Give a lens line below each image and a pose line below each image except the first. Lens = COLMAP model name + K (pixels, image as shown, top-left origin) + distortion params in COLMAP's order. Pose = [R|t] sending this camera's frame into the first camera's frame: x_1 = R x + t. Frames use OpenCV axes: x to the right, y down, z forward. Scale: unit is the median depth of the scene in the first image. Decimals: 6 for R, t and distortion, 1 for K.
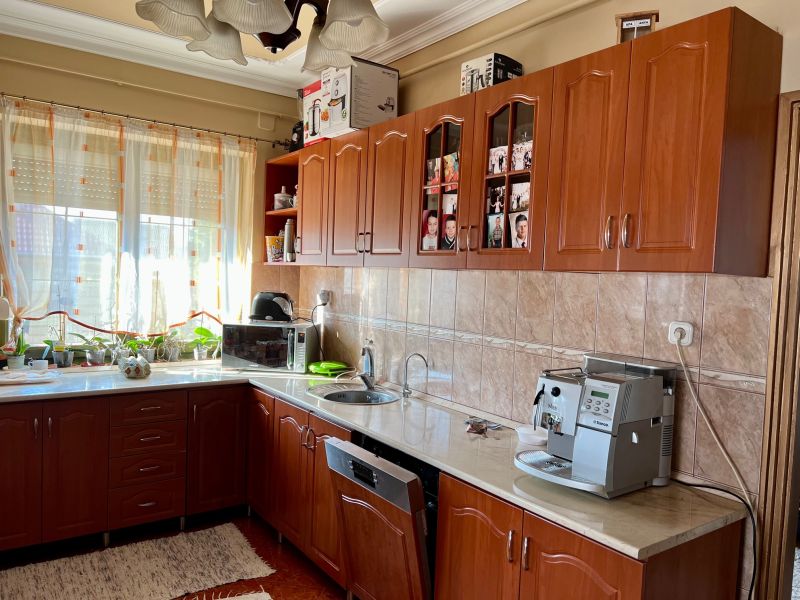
lens RADIAL K [[588.6, 0, 400.0], [0, 588.6, 300.0], [0, 0, 1]] dist [0.072241, -0.065525]
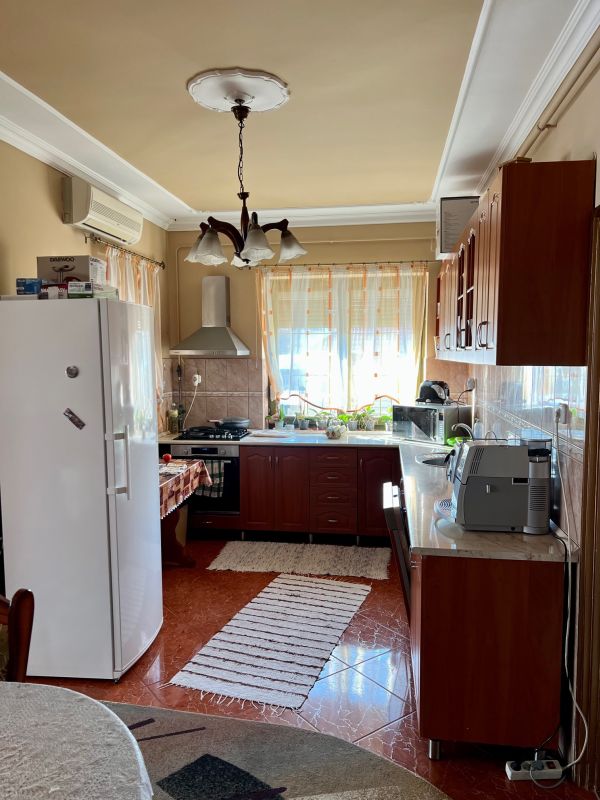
lens RADIAL K [[588.6, 0, 300.0], [0, 588.6, 400.0], [0, 0, 1]] dist [0.072241, -0.065525]
pose [[0.729796, 0.013382, -0.683533, 0.483457], [0.003482, 0.999723, 0.023290, -0.002285], [0.683656, -0.019377, 0.729547, -0.131327]]
